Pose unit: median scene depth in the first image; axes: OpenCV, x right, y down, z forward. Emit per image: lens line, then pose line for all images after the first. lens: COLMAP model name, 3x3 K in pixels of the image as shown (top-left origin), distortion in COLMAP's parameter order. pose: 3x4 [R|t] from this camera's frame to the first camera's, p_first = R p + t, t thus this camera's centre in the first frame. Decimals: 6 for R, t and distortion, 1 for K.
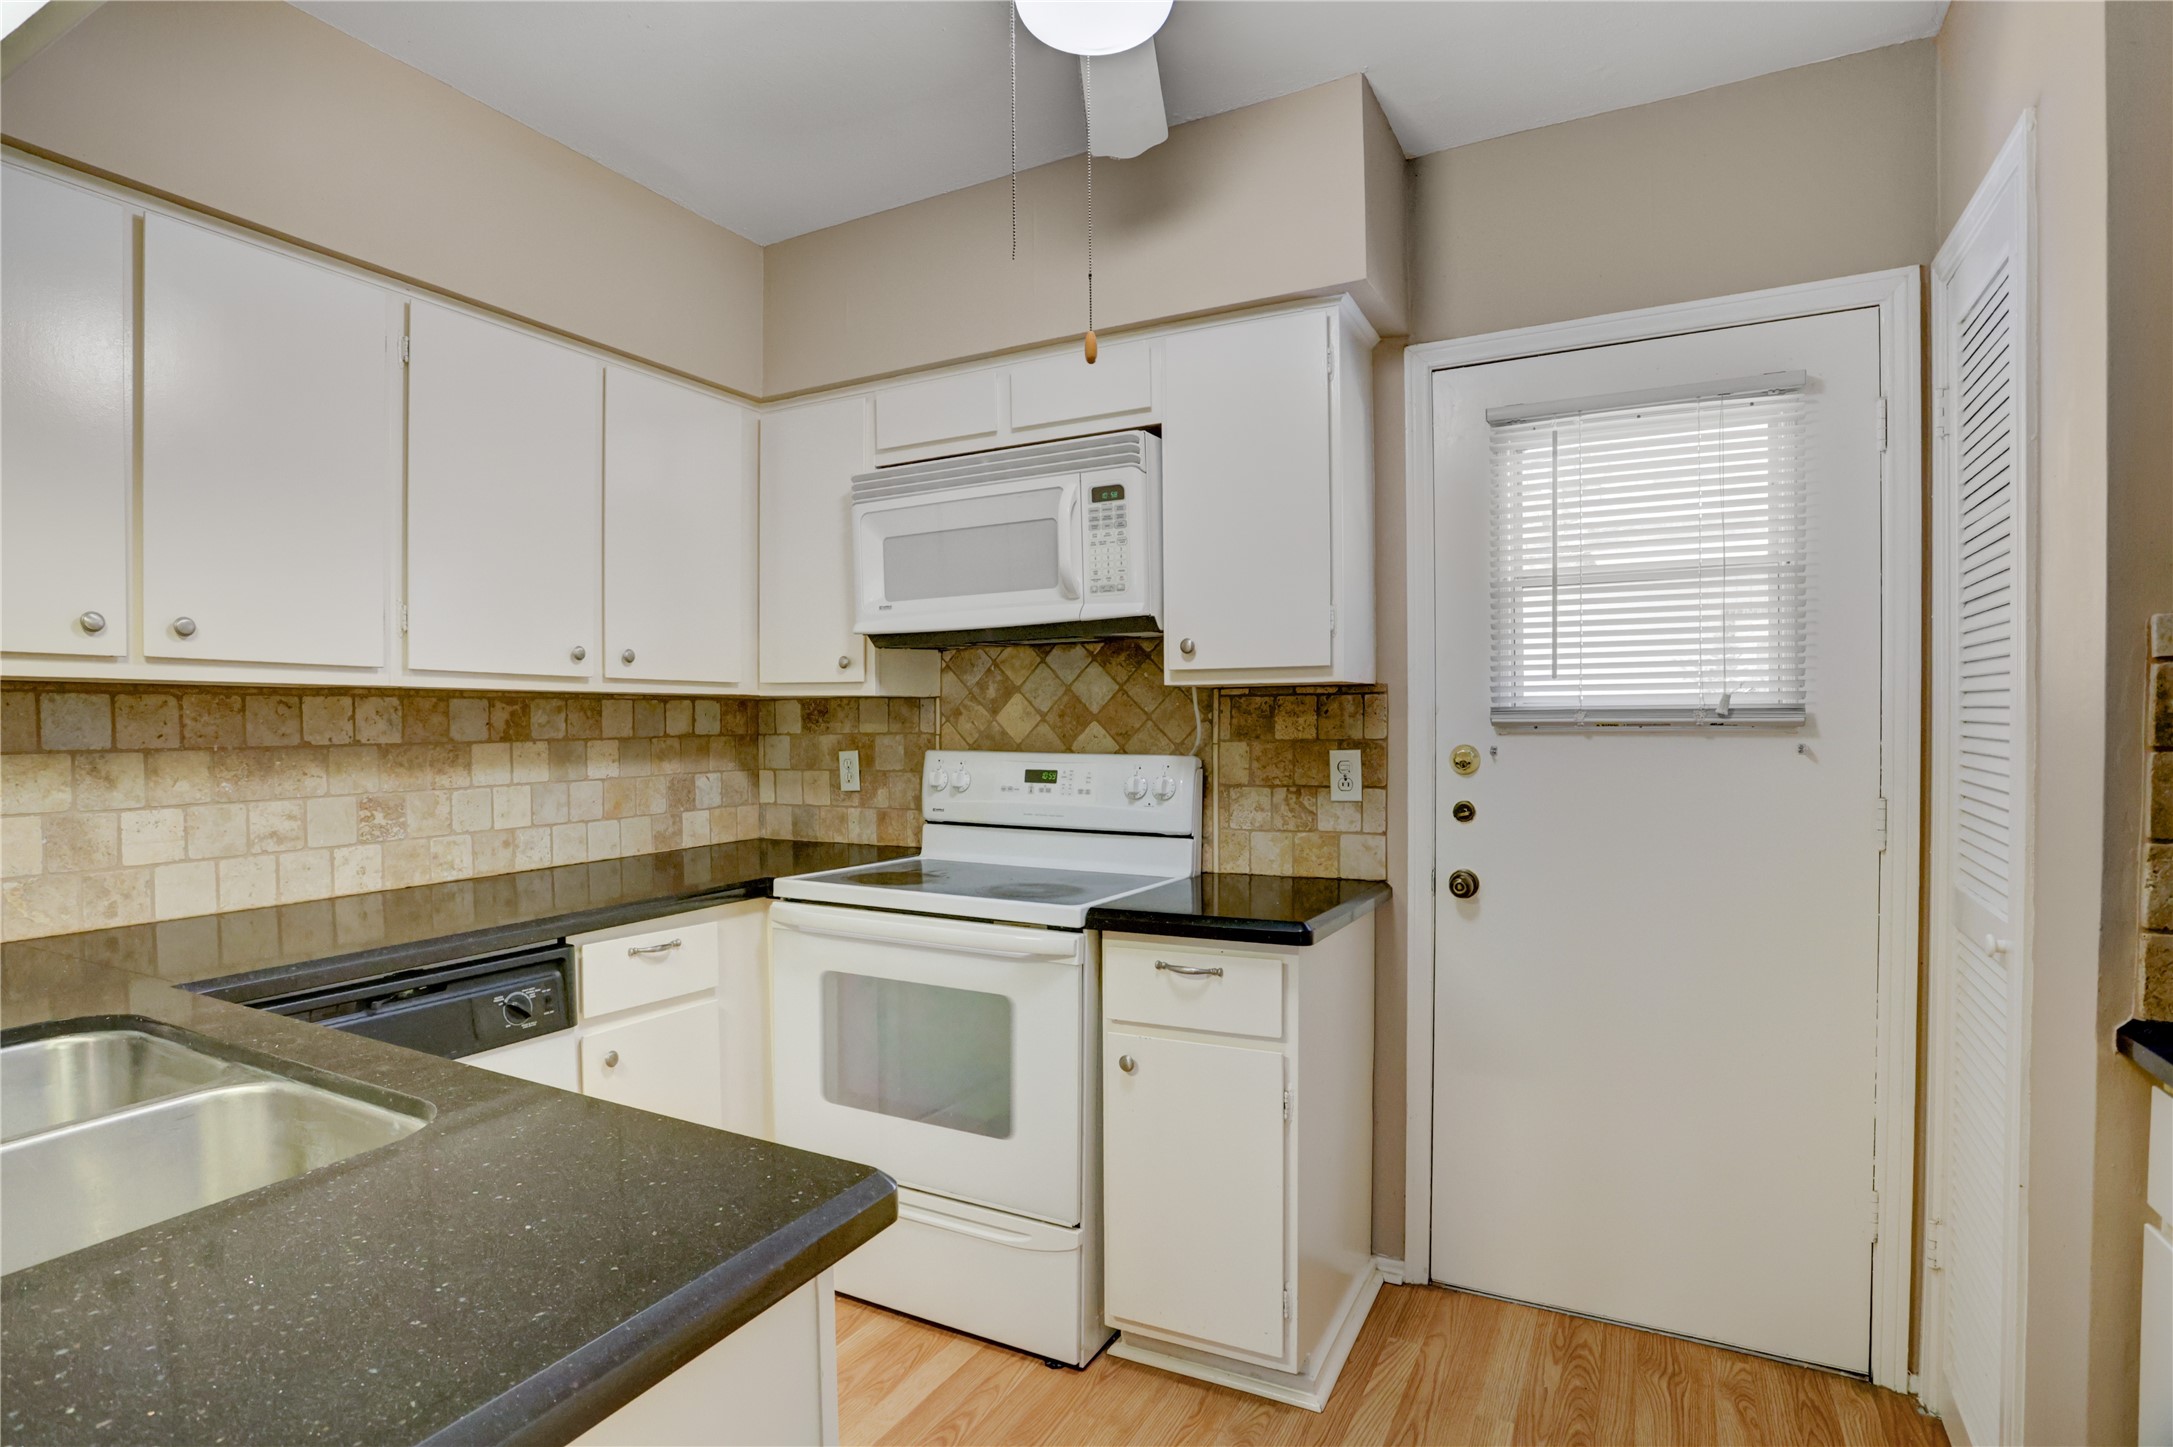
lens RADIAL K [[1098.2, 0, 1089.9], [0, 1098.2, 732.9], [0, 0, 1]] dist [-0.049922, 0.011149]
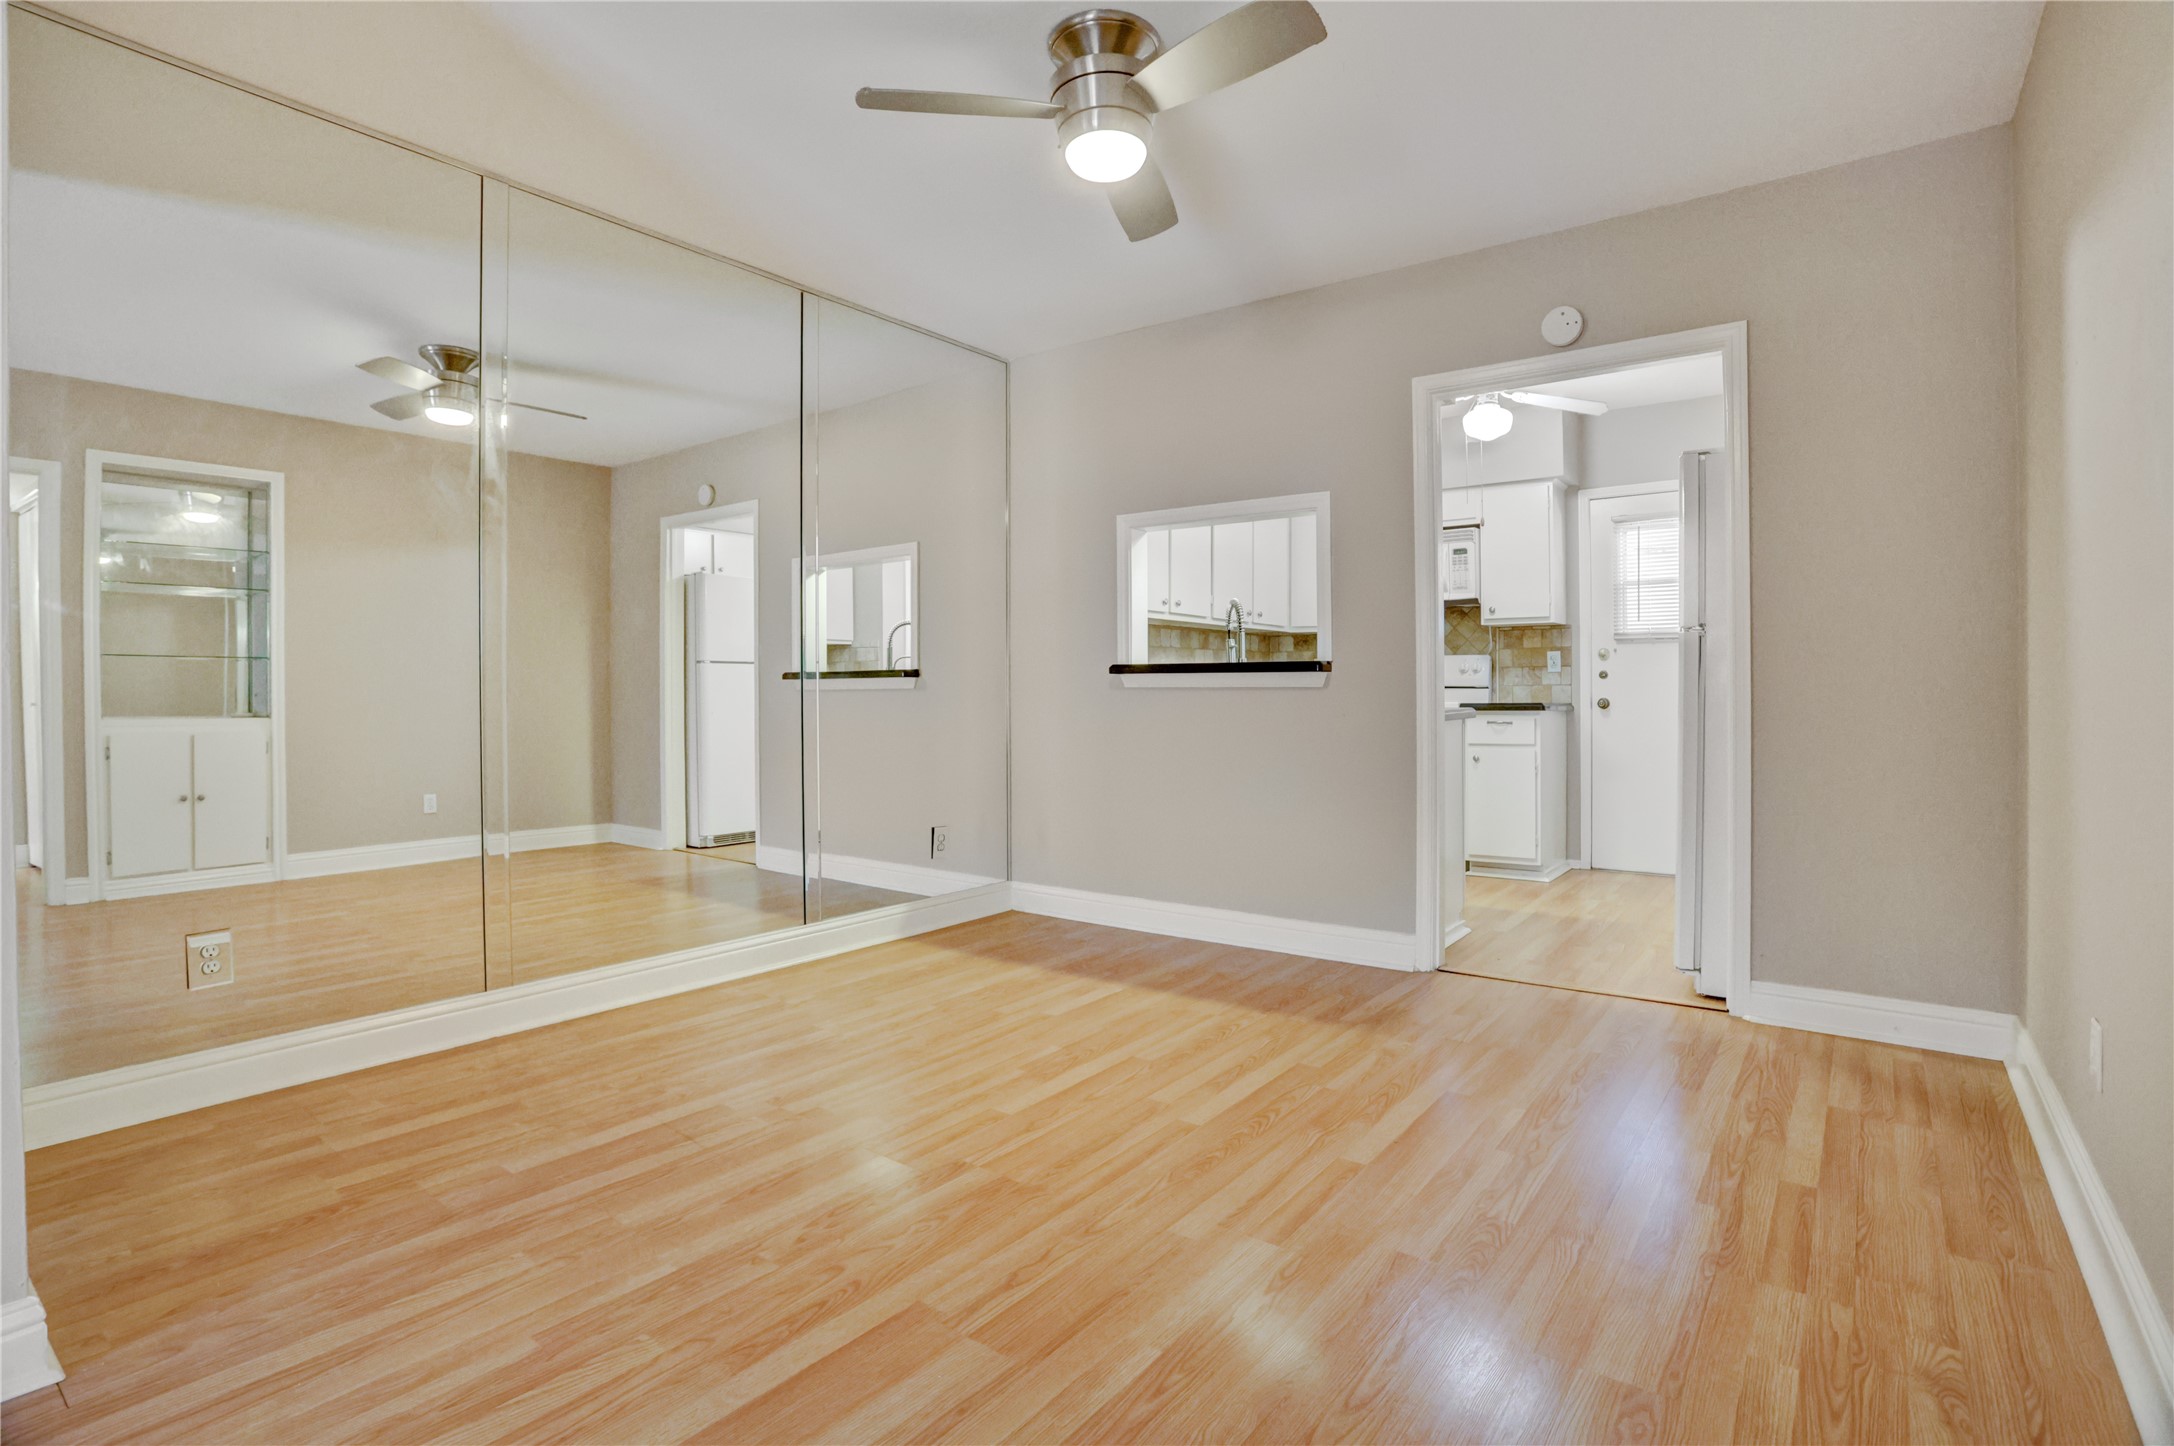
lens RADIAL K [[1098.8, 0, 1100.7], [0, 1098.8, 685.3], [0, 0, 1]] dist [-0.049922, 0.011149]
pose [[0.991134, 0.002708, -0.132836, -0.468607], [-0.005505, 0.999771, -0.020686, 0.153710], [0.132750, 0.021234, 0.990922, -1.624640]]
